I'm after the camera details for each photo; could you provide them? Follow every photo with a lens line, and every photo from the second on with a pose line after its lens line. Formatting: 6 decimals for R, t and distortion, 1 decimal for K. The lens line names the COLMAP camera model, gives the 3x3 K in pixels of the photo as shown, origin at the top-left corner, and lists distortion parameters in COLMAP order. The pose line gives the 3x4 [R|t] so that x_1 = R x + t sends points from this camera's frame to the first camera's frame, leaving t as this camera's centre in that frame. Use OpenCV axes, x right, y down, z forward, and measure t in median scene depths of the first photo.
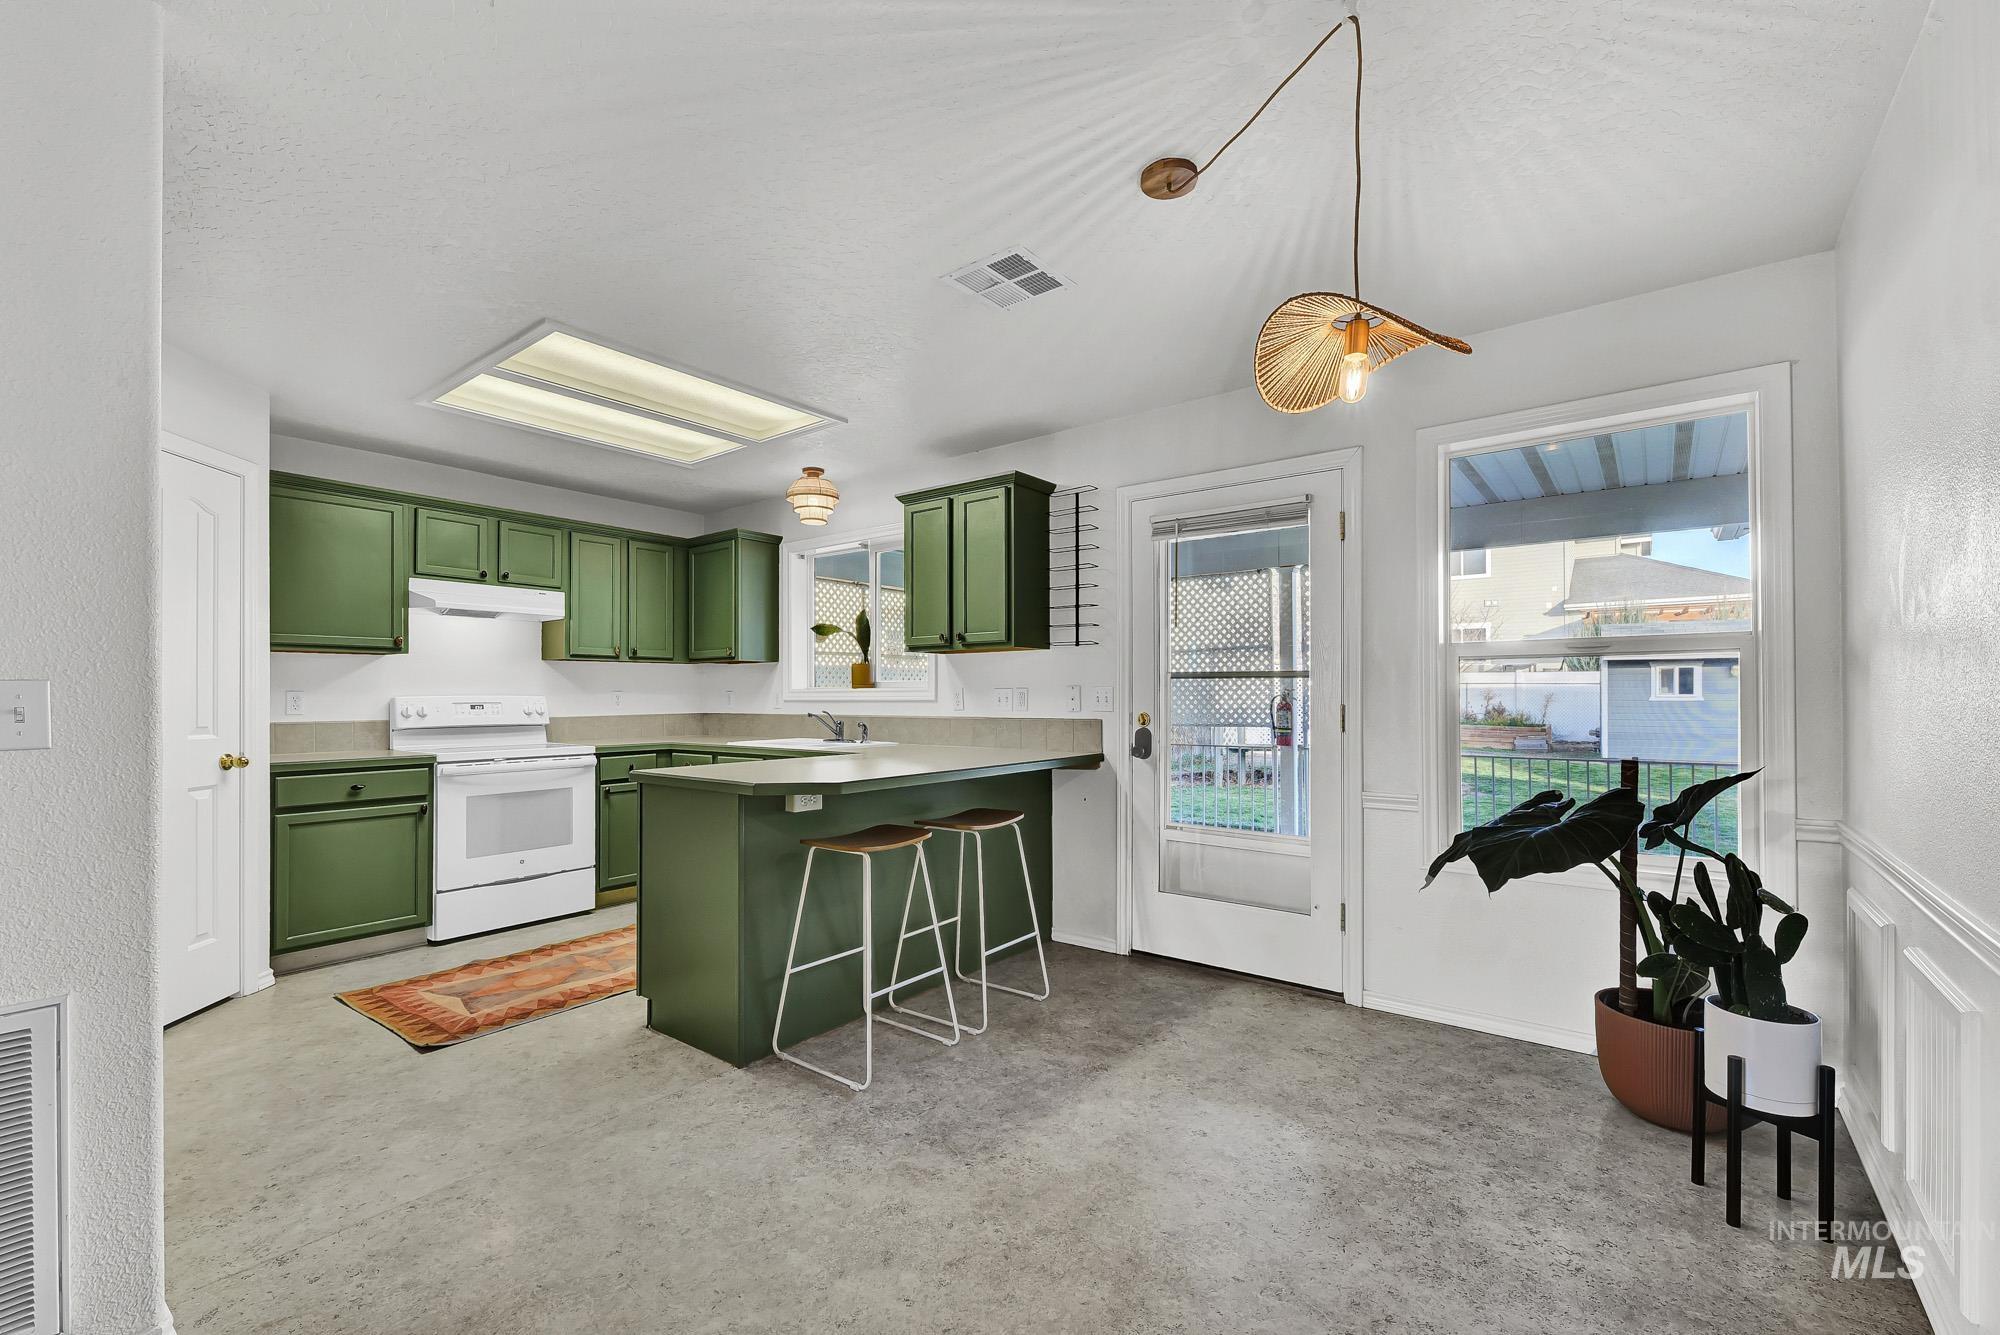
lens RADIAL K [[837.1, 0, 1000.0], [0, 837.1, 690.9], [0, 0, 1]] dist [0.006182, -0.001486]
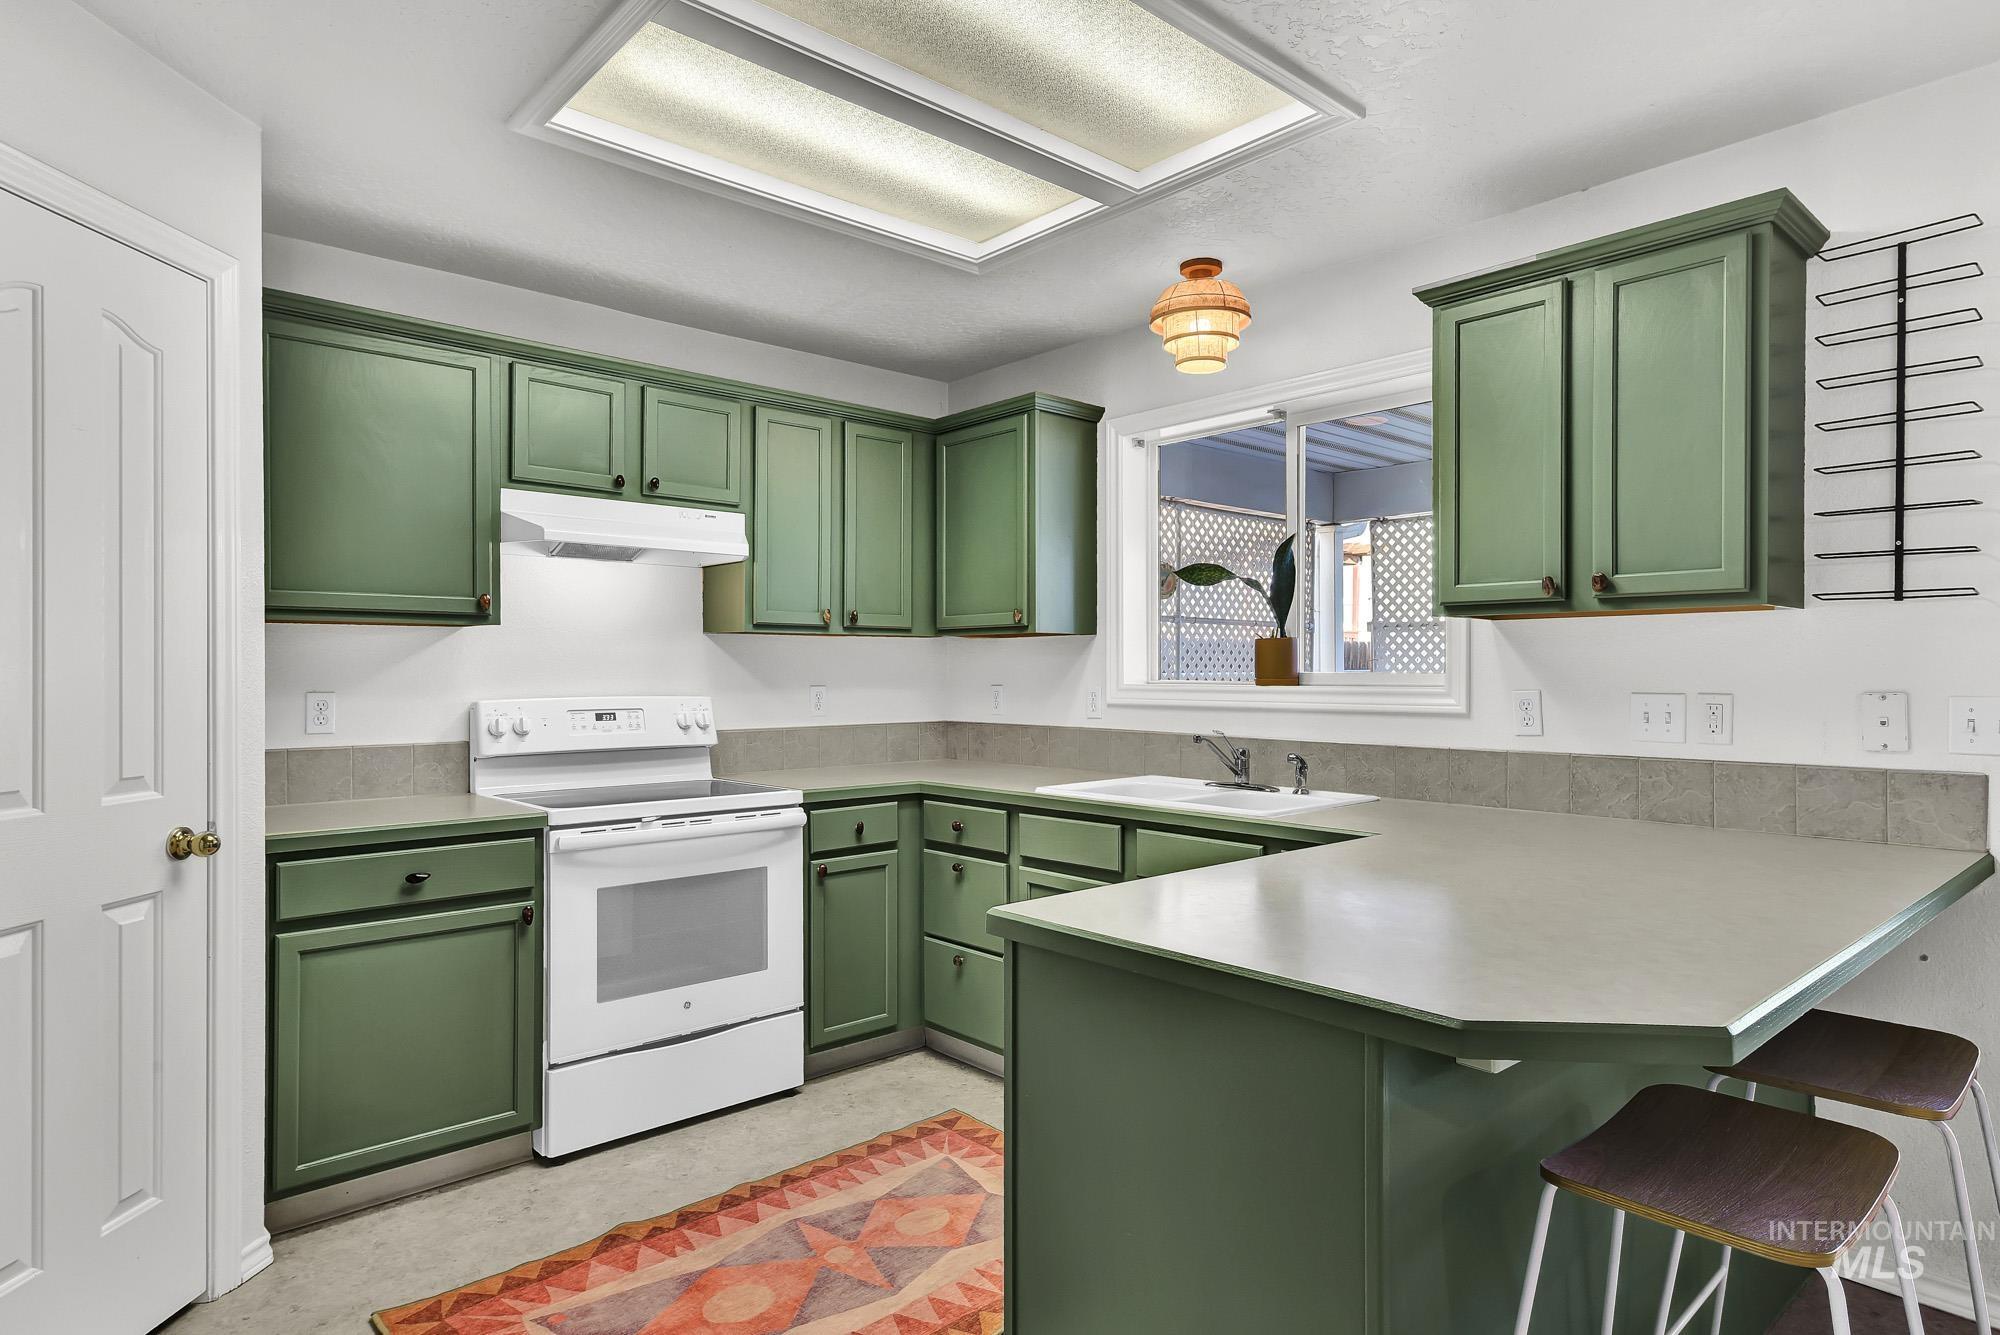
lens RADIAL K [[1119.3, 0, 1005.5], [0, 1119.3, 675.4], [0, 0, 1]] dist [0.001669, 0.012271]
pose [[0.983827, 0.003446, -0.179089, -0.260760], [-0.001716, 0.999950, 0.009816, -0.020254], [0.179114, -0.009350, 0.983784, 0.354811]]
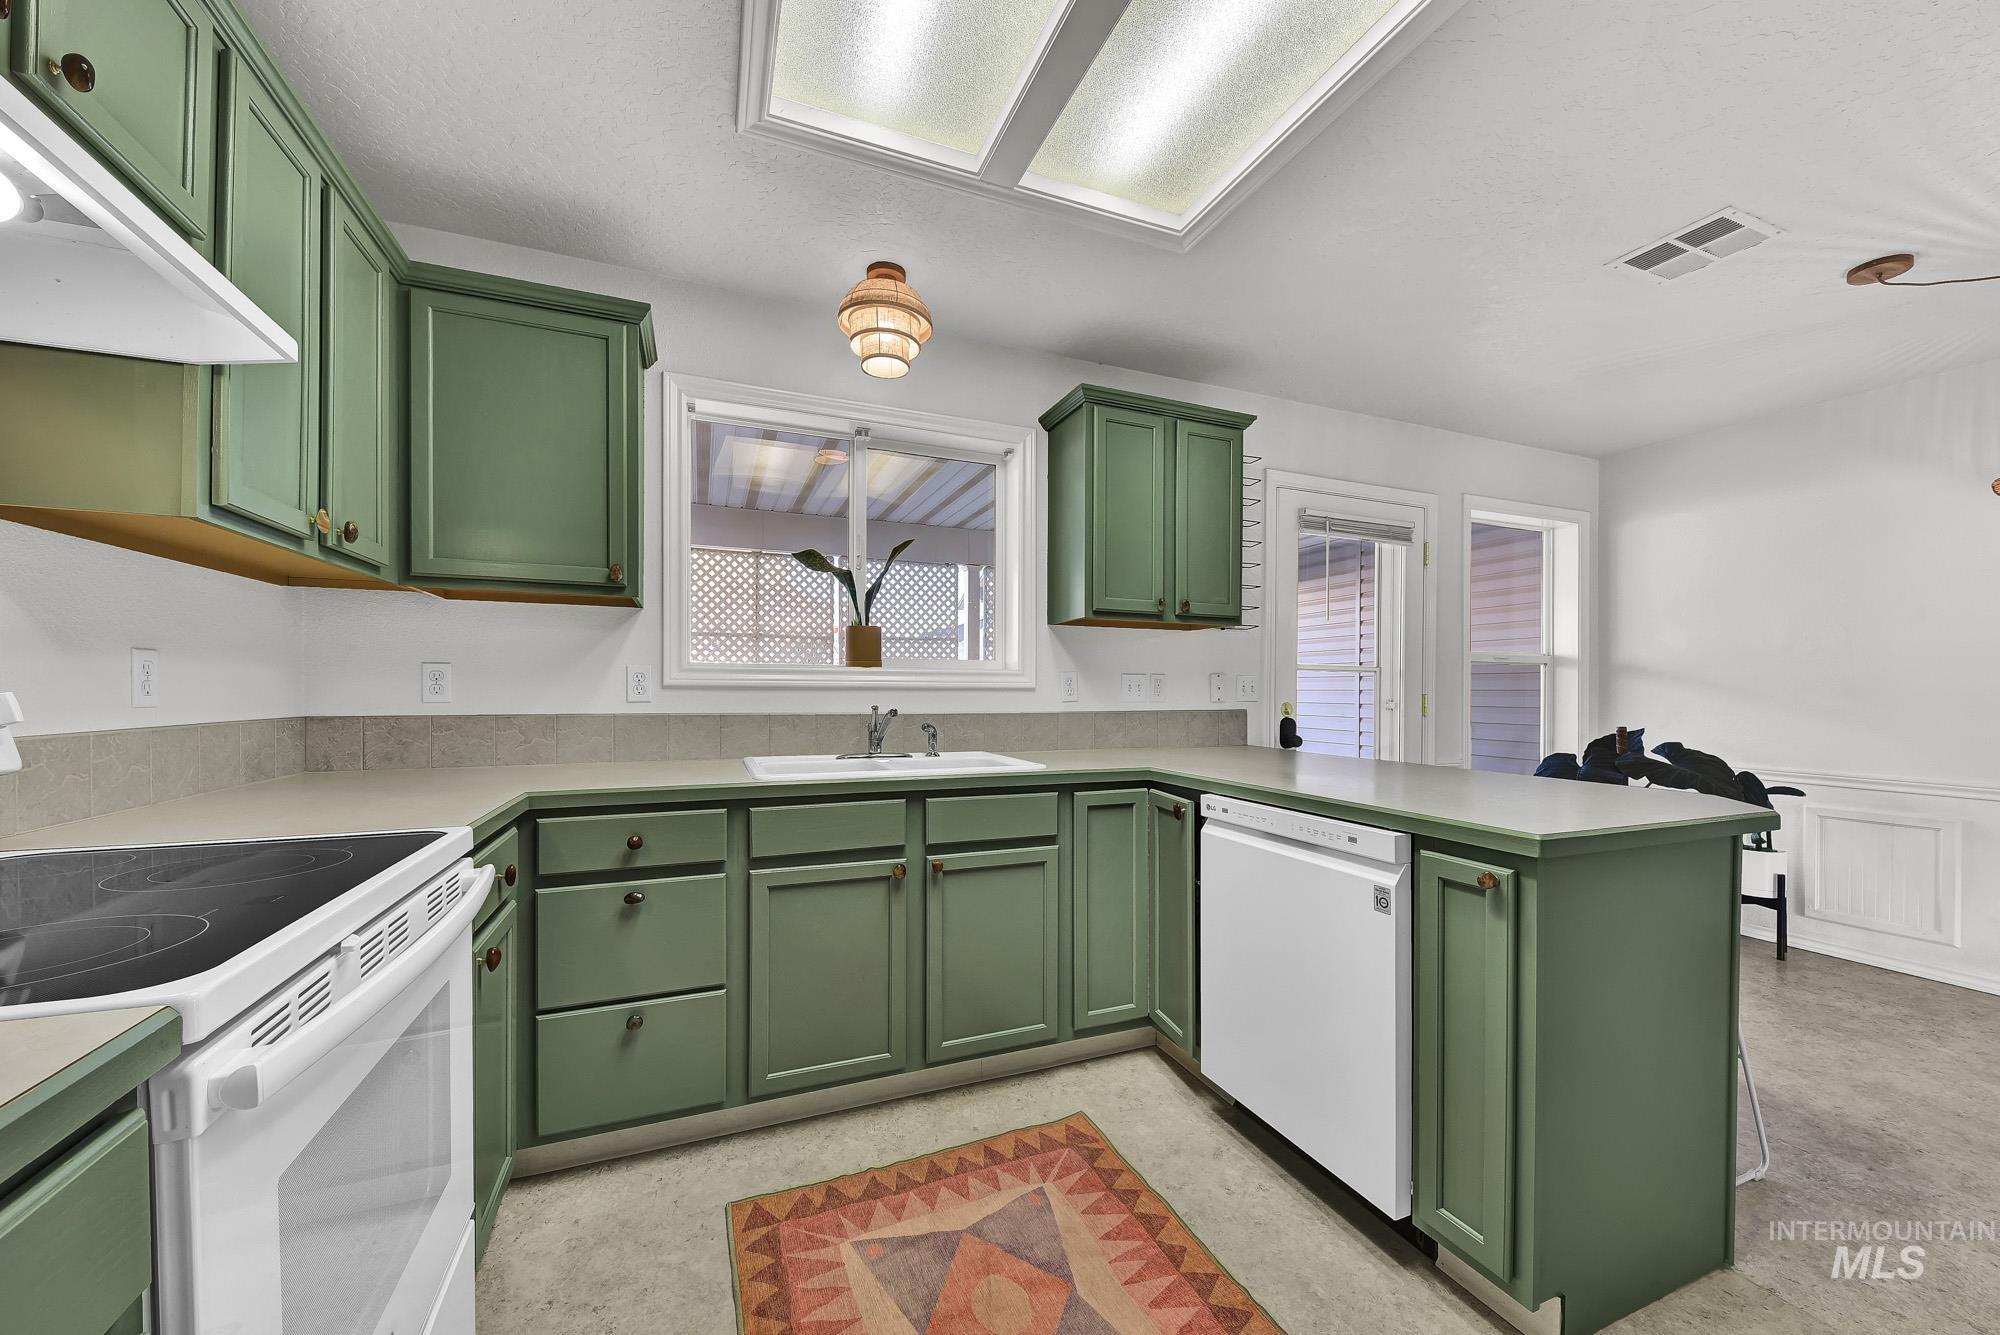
lens RADIAL K [[743.4, 0, 1000.7], [0, 743.4, 692.5], [0, 0, 1]] dist [0.001987, -0.000898]
pose [[0.501373, 0.004997, 0.865217, -0.735816], [-0.011733, 0.999931, 0.001024, 0.016926], [-0.865151, -0.010665, 0.501397, 0.820245]]
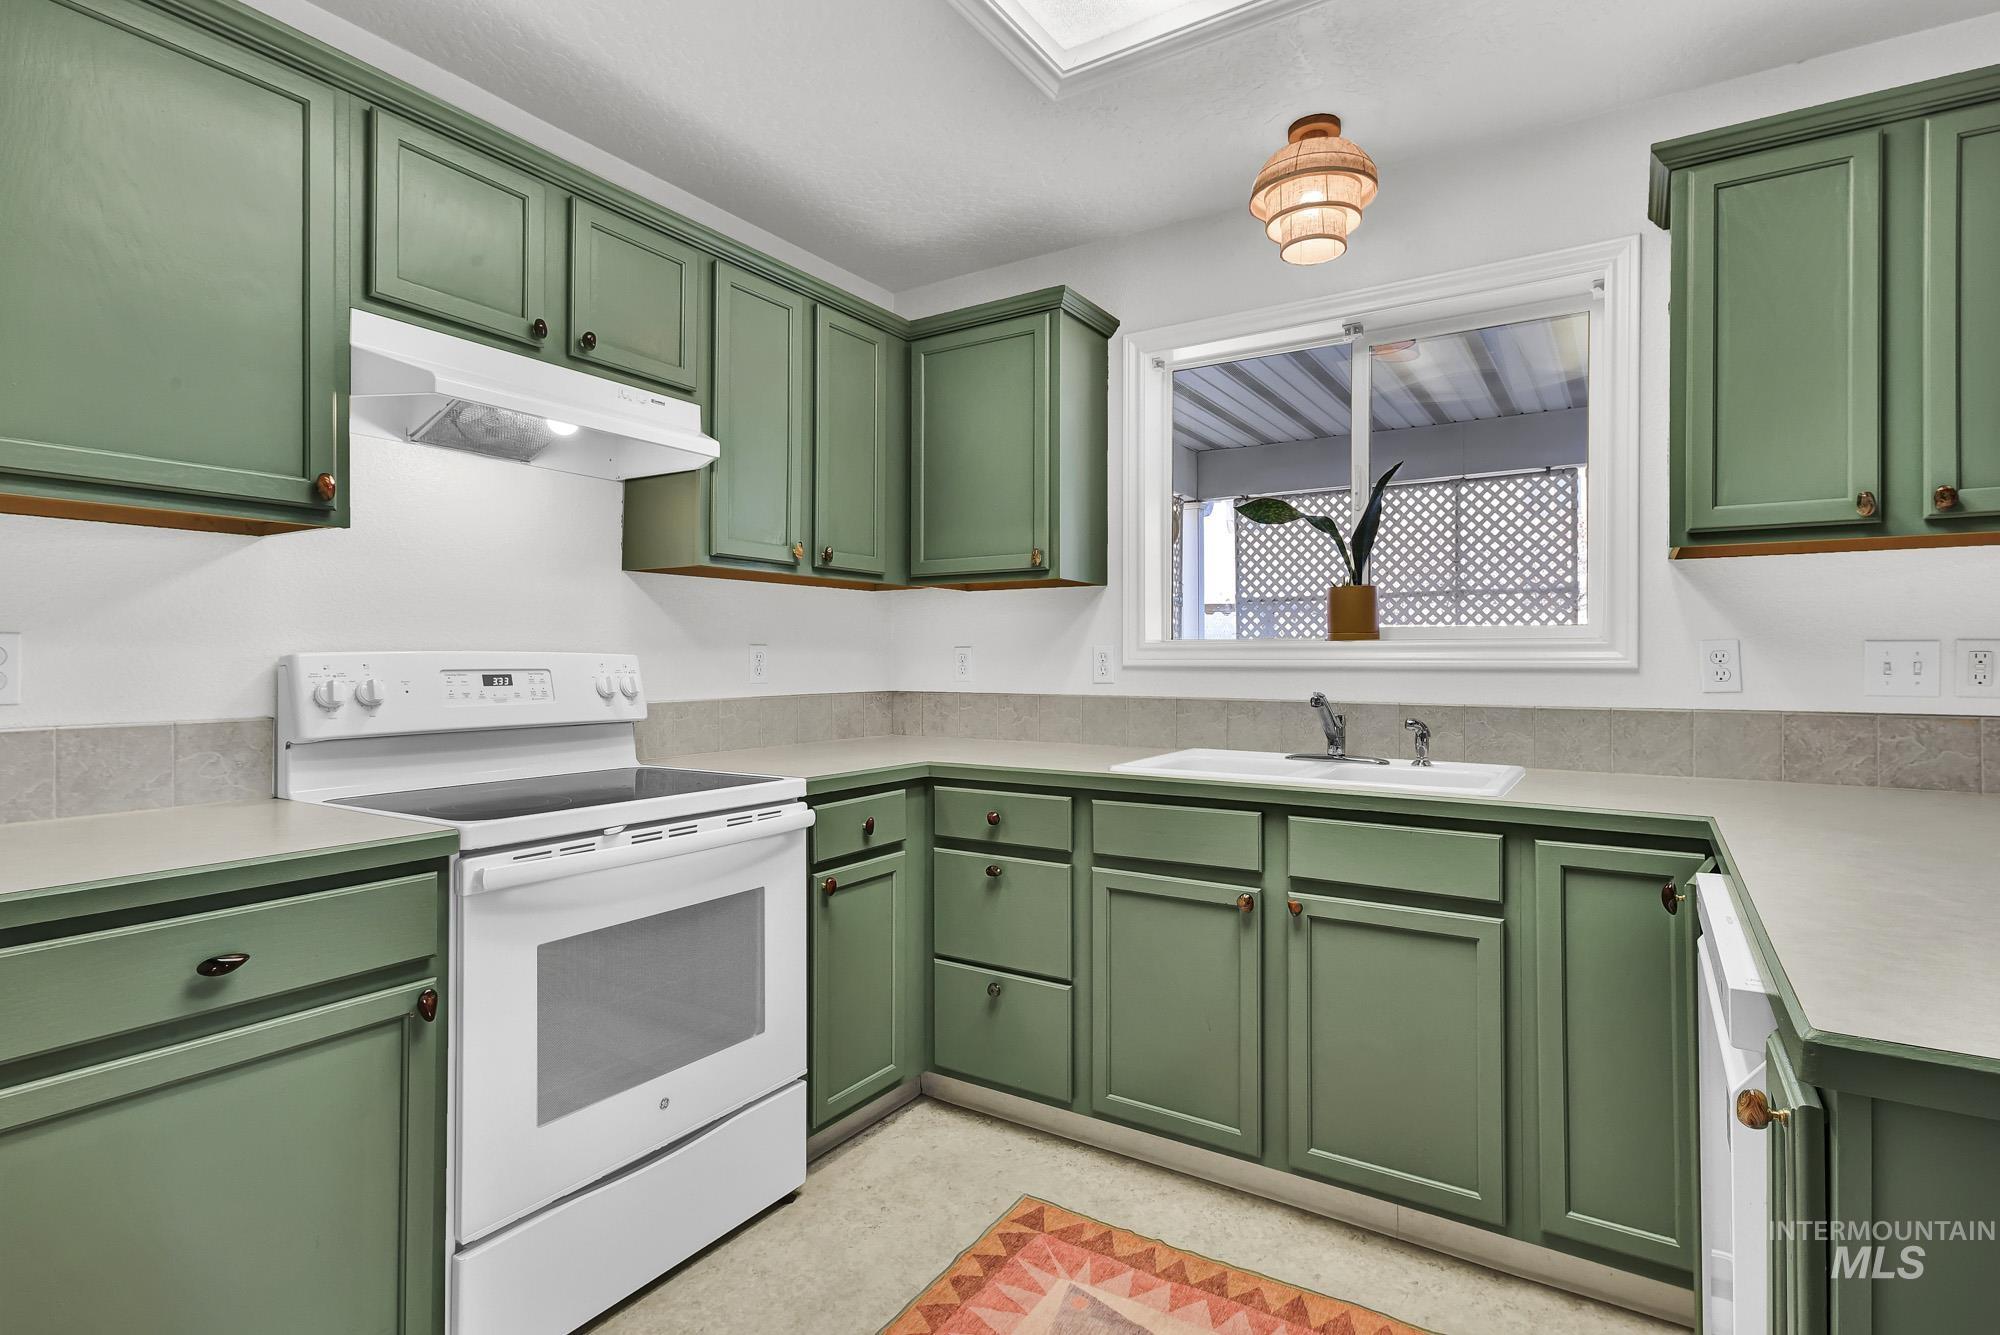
lens RADIAL K [[983.2, 0, 1005.8], [0, 983.2, 659.7], [0, 0, 1]] dist [0.008207, -0.000312]
pose [[0.996039, 0.005641, 0.088734, -0.507910], [-0.006125, 0.999968, 0.005179, 0.006780], [-0.088702, -0.005702, 0.996042, 0.615041]]
